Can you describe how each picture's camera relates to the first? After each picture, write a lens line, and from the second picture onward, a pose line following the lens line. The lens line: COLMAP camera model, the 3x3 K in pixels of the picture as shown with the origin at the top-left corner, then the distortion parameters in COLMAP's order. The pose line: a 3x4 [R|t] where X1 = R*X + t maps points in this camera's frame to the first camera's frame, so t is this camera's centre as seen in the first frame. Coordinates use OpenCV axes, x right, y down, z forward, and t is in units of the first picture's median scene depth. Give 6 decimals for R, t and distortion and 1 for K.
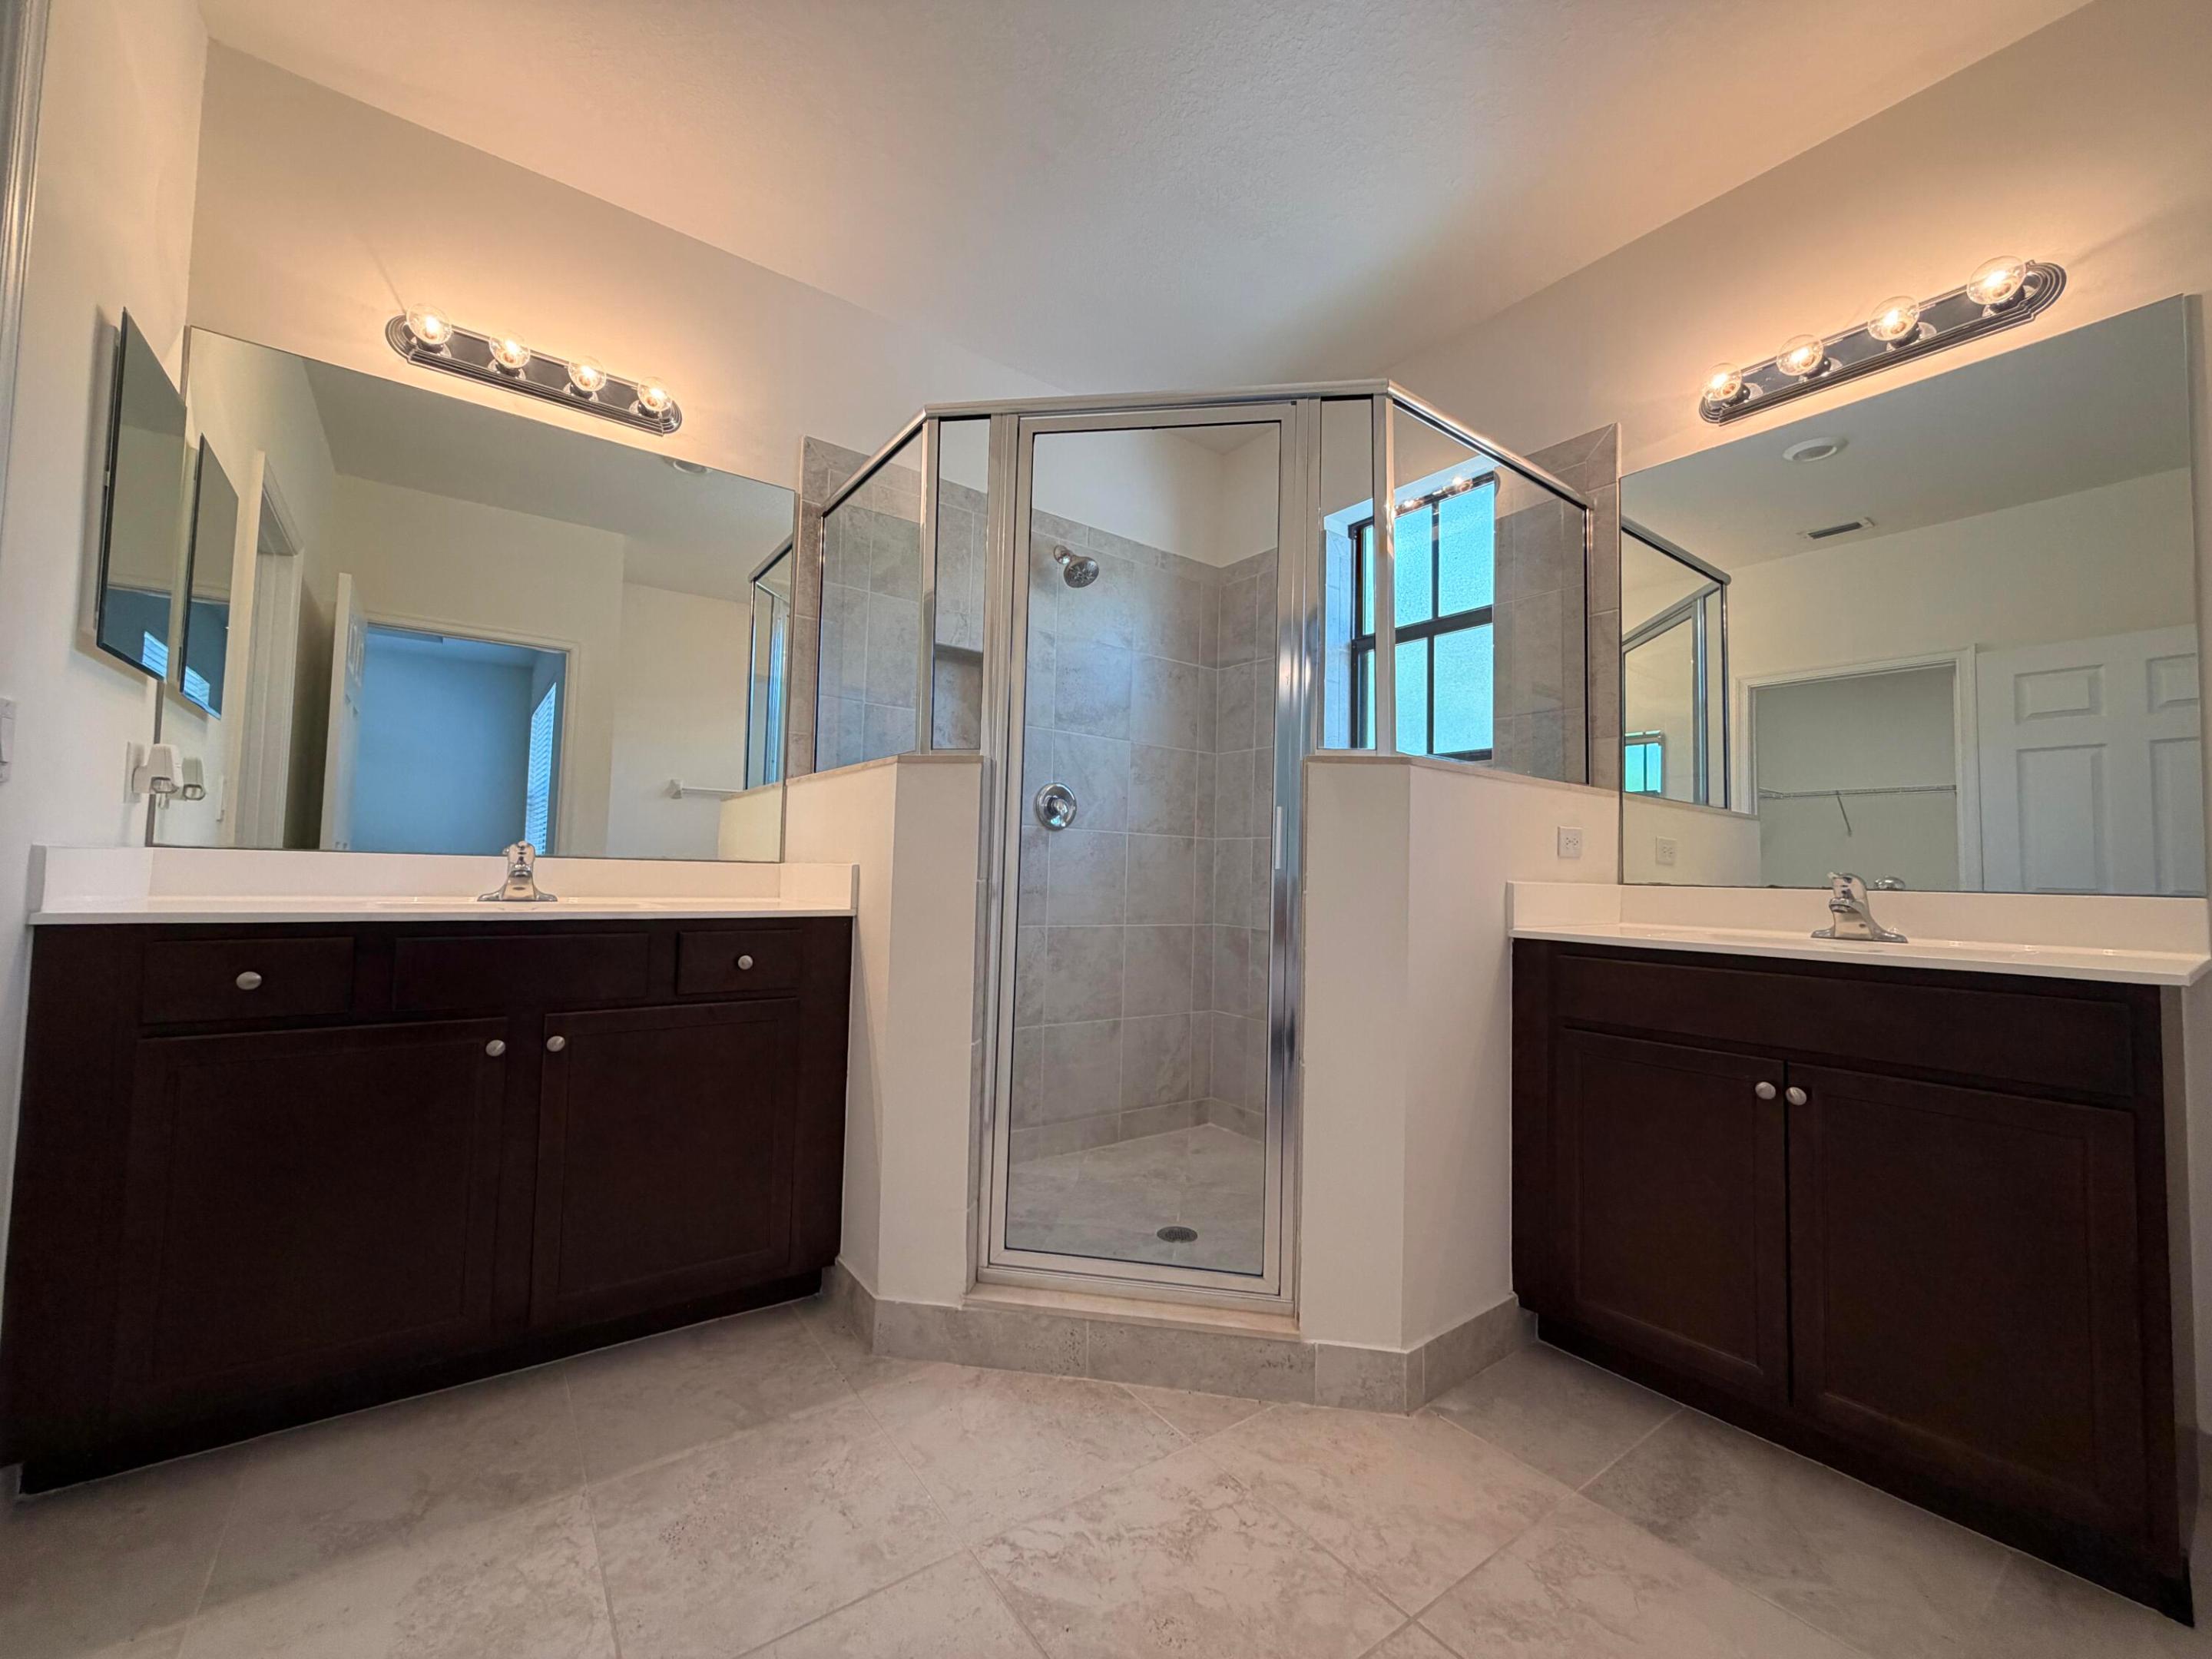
lens RADIAL K [[881.7, 0, 1106.0], [0, 881.7, 829.5], [0, 0, 1]] dist [-0.000550, 0.000050]
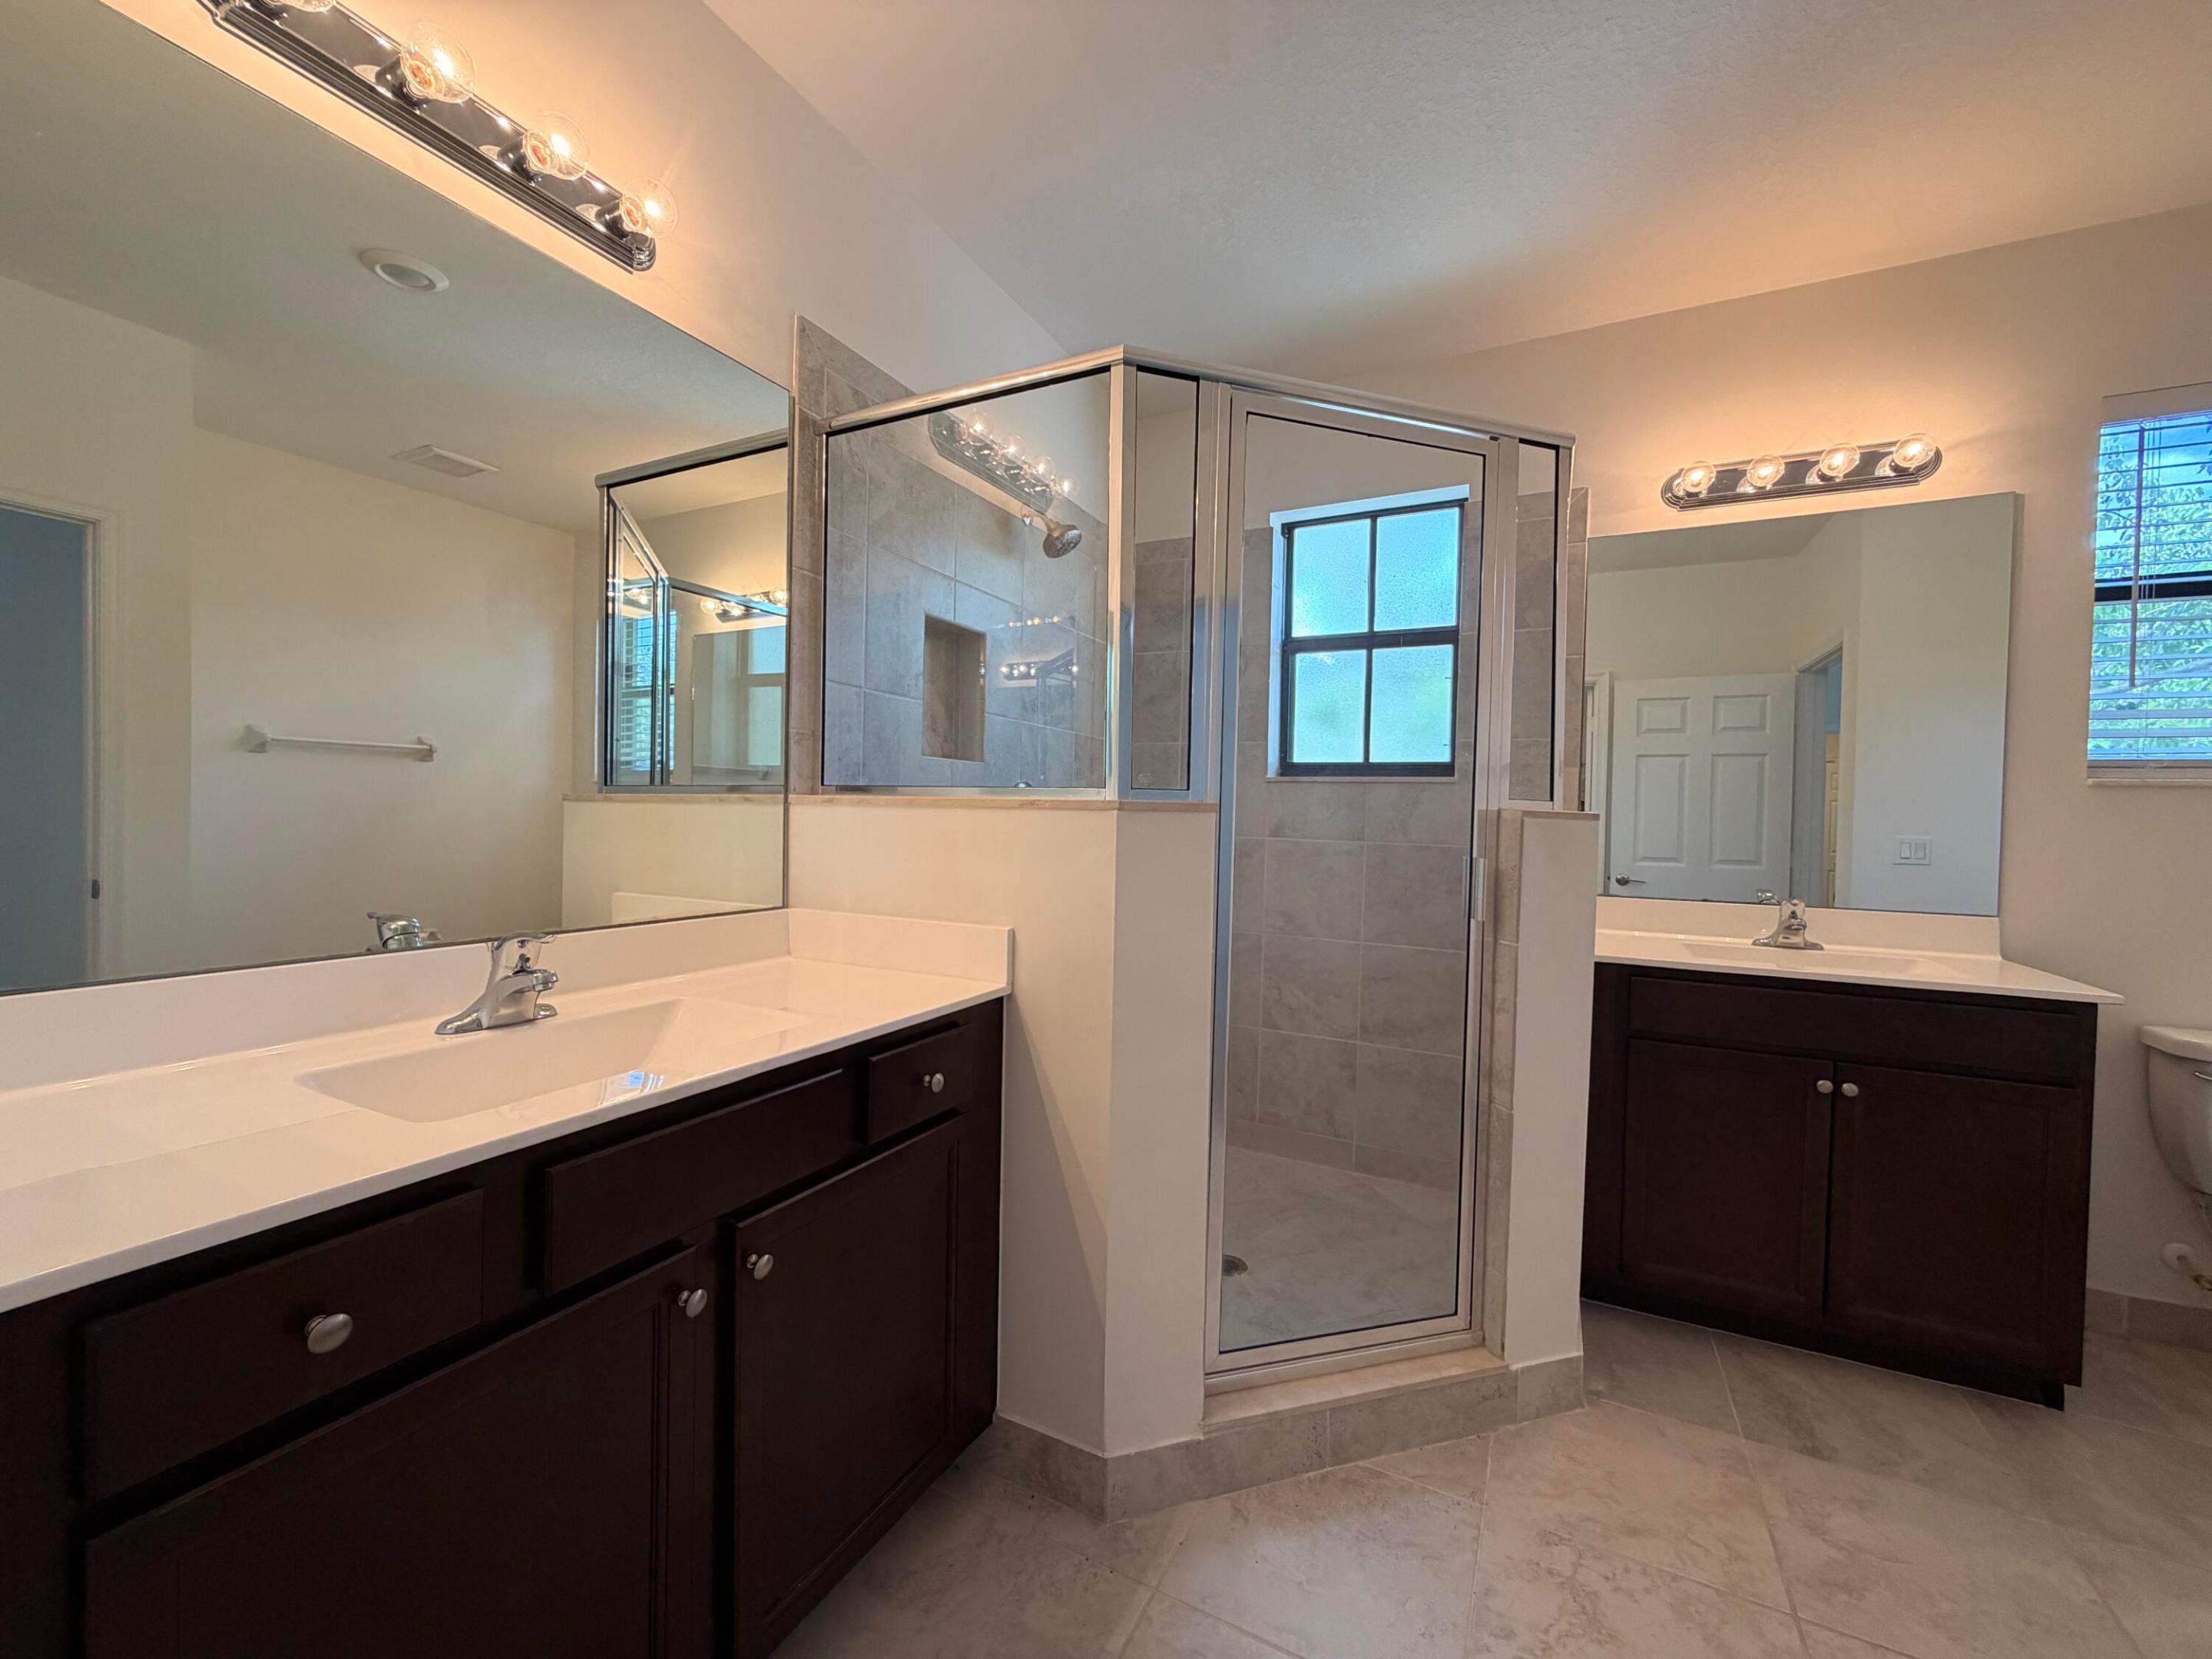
lens RADIAL K [[879.6, 0, 1101.4], [0, 879.6, 831.2], [0, 0, 1]] dist [-0.001673, 0.000182]
pose [[0.895602, -0.014079, 0.444633, -0.637343], [-0.021740, 0.996920, 0.075357, -0.122677], [-0.444324, -0.077156, 0.892538, 0.312275]]
